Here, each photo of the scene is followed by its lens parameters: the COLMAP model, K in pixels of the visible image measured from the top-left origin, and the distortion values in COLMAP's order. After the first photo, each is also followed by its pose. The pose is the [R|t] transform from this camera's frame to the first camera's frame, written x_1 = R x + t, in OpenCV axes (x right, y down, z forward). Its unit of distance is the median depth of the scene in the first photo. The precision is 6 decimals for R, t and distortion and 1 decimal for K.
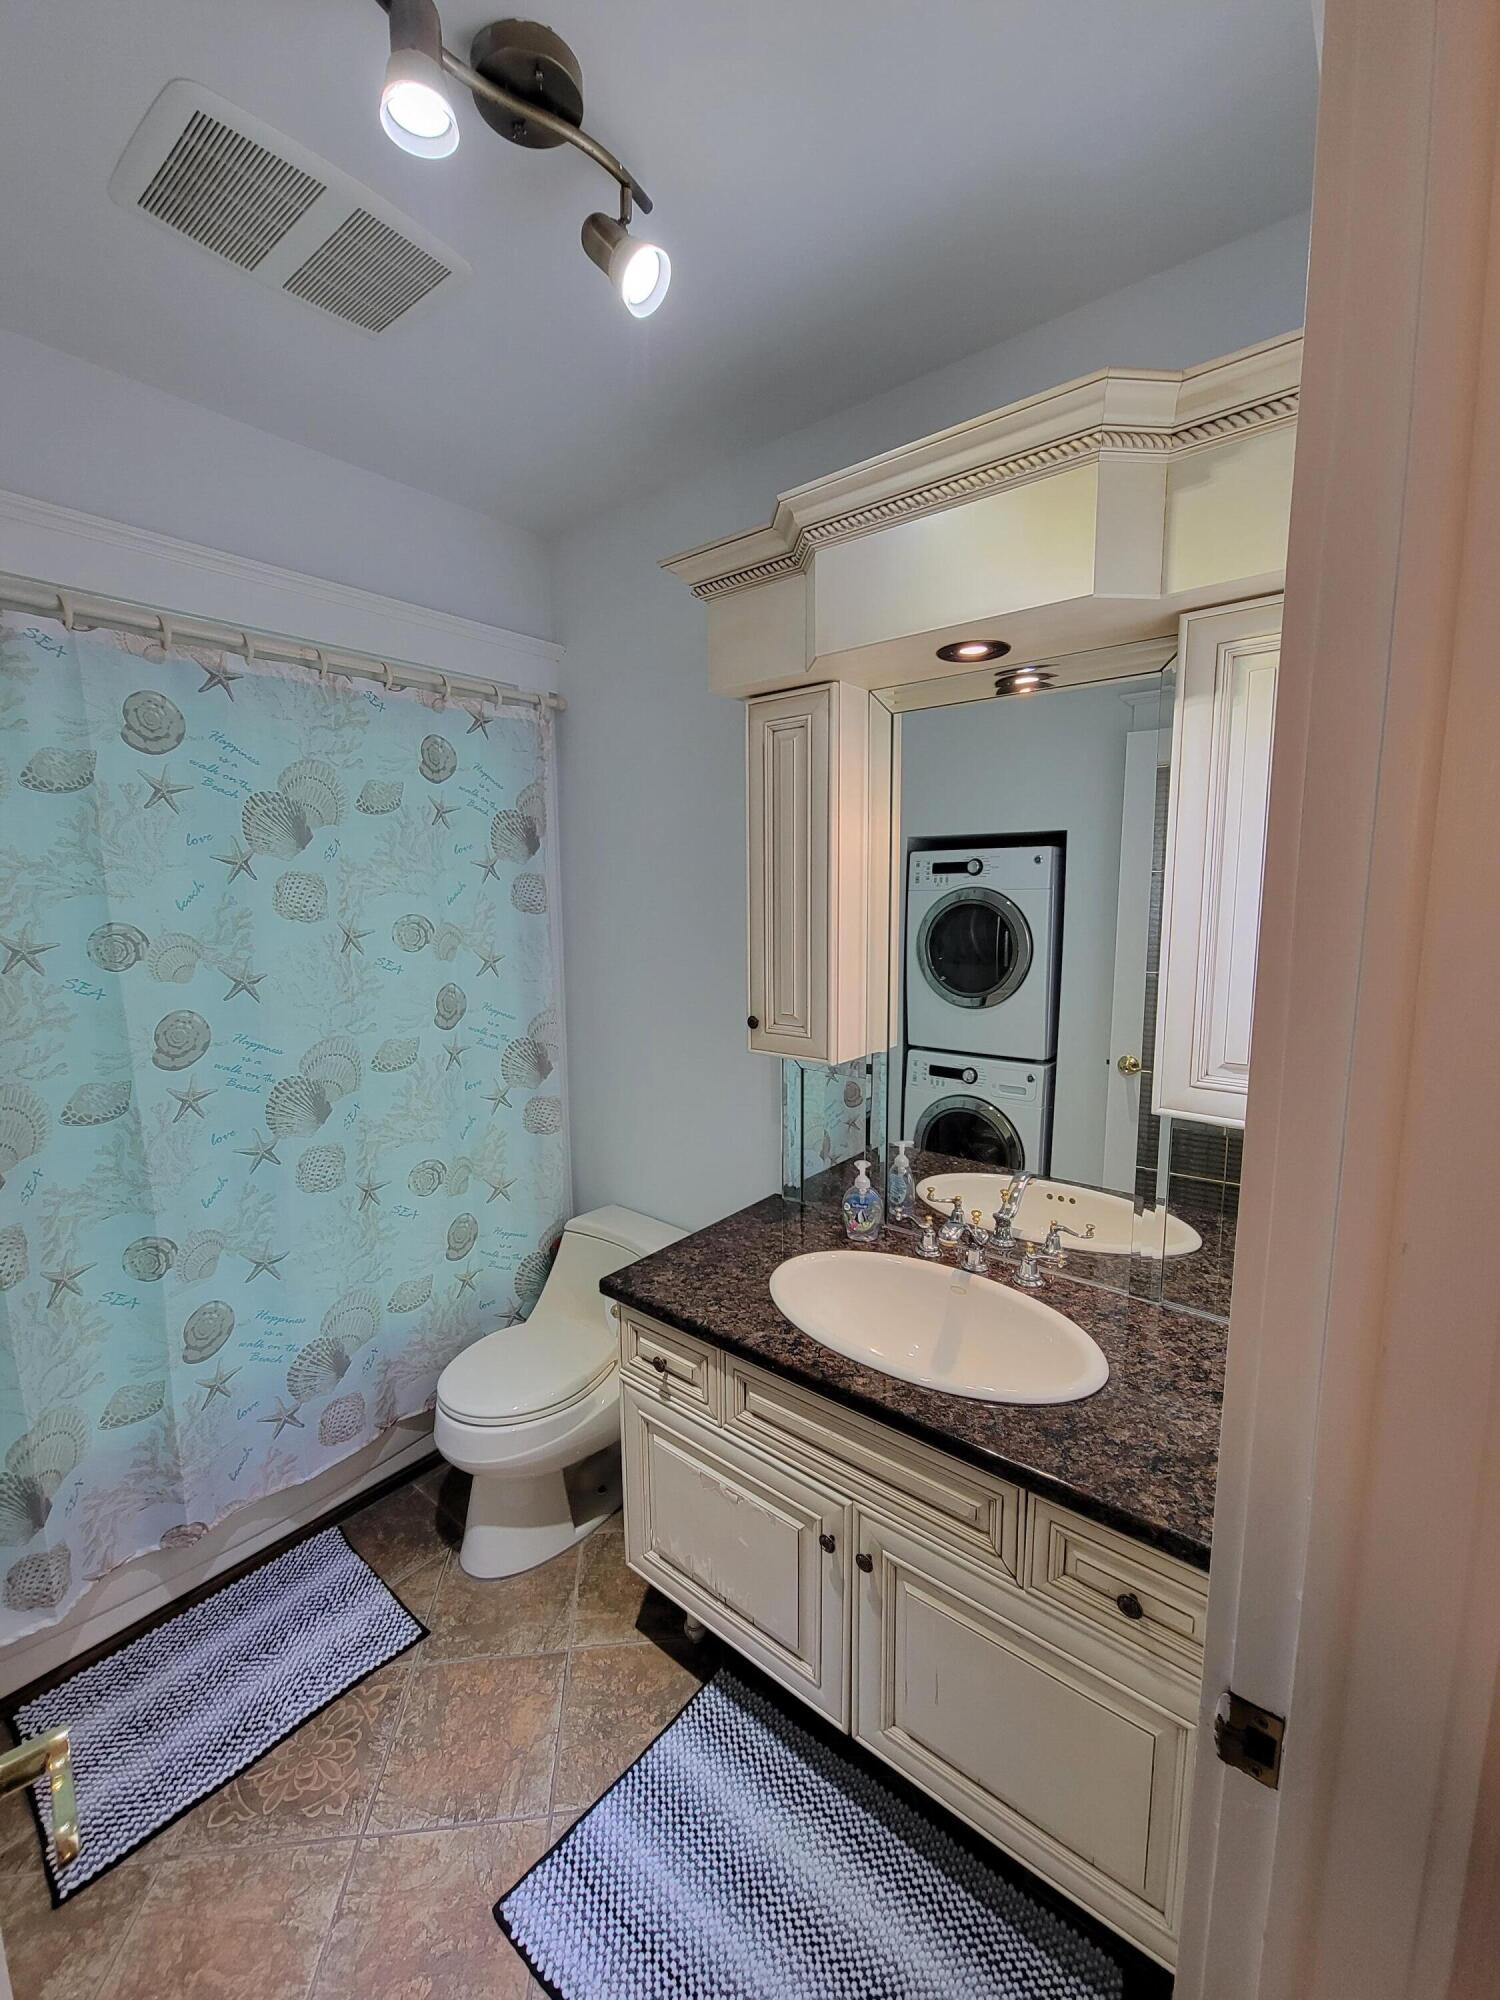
lens RADIAL K [[809.7, 0, 750.0], [0, 809.7, 1000.0], [0, 0, 1]] dist [-0.002185, -0.000655]
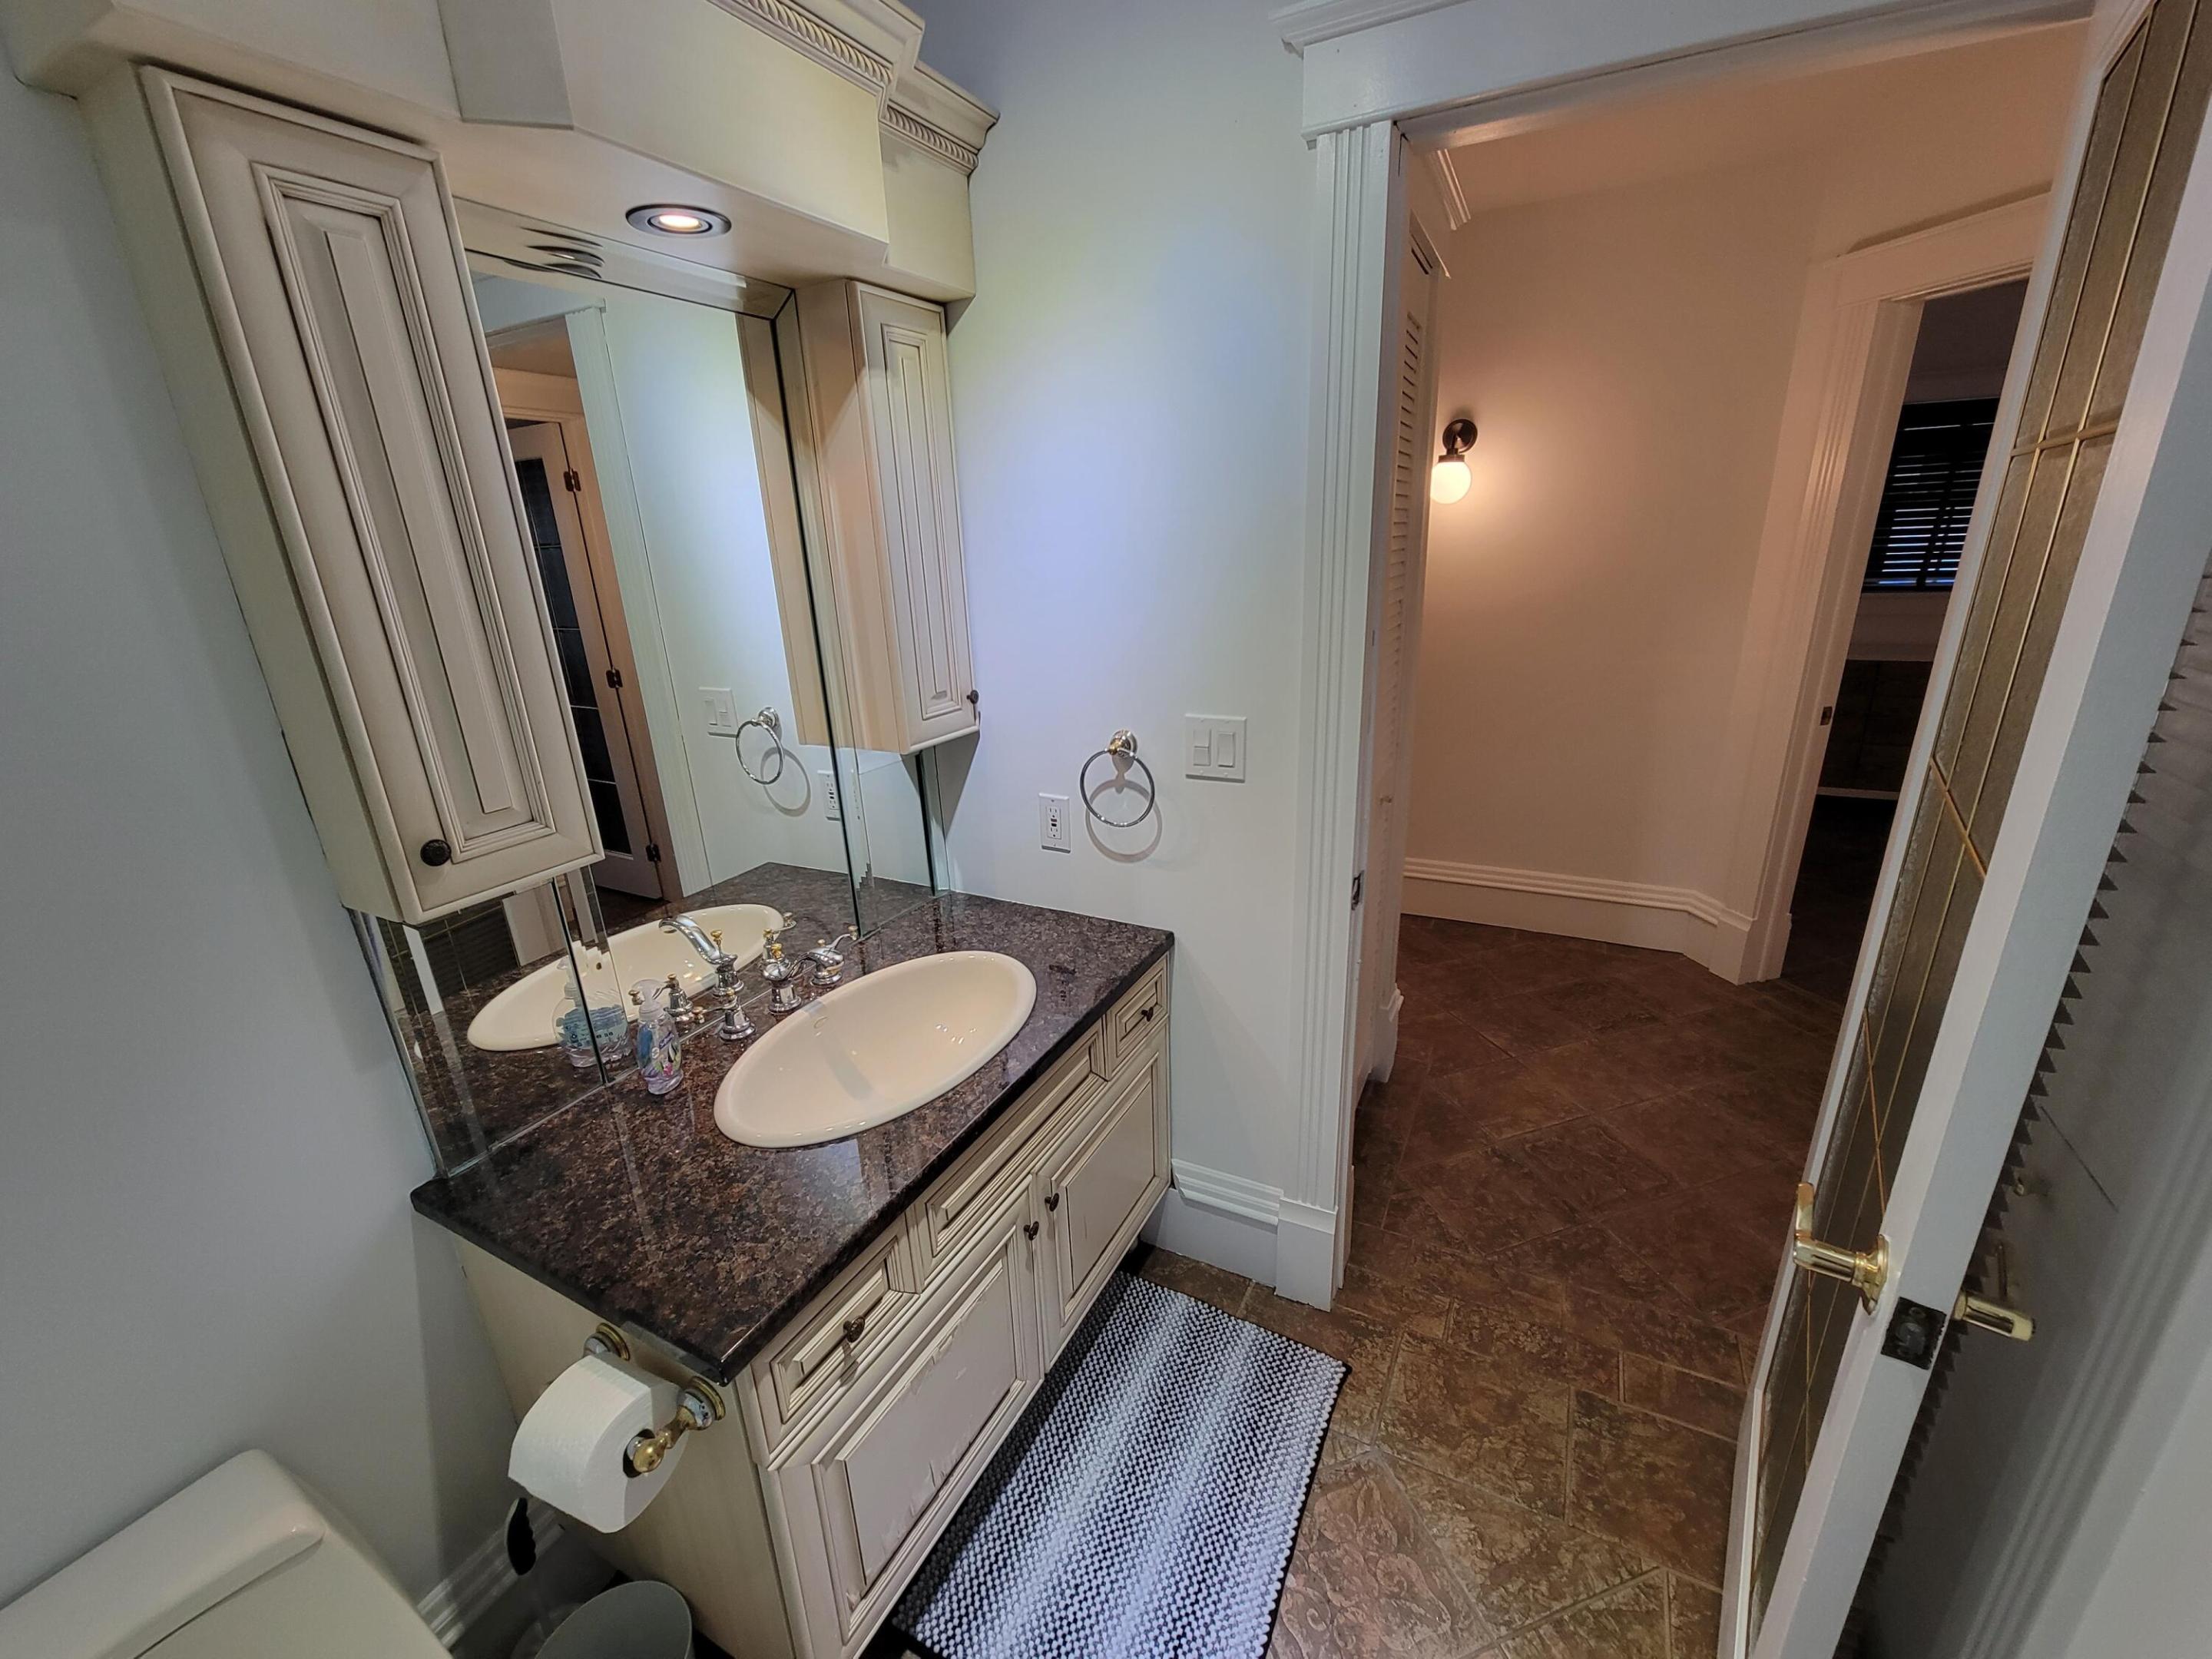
lens RADIAL K [[895.6, 0, 1106.0], [0, 895.6, 829.5], [0, 0, 1]] dist [-0.002185, -0.000655]
pose [[-0.186693, -0.295630, 0.936882, -0.779676], [0.171006, 0.929312, 0.327317, -0.126657], [-0.967421, 0.221320, -0.122942, 0.909448]]
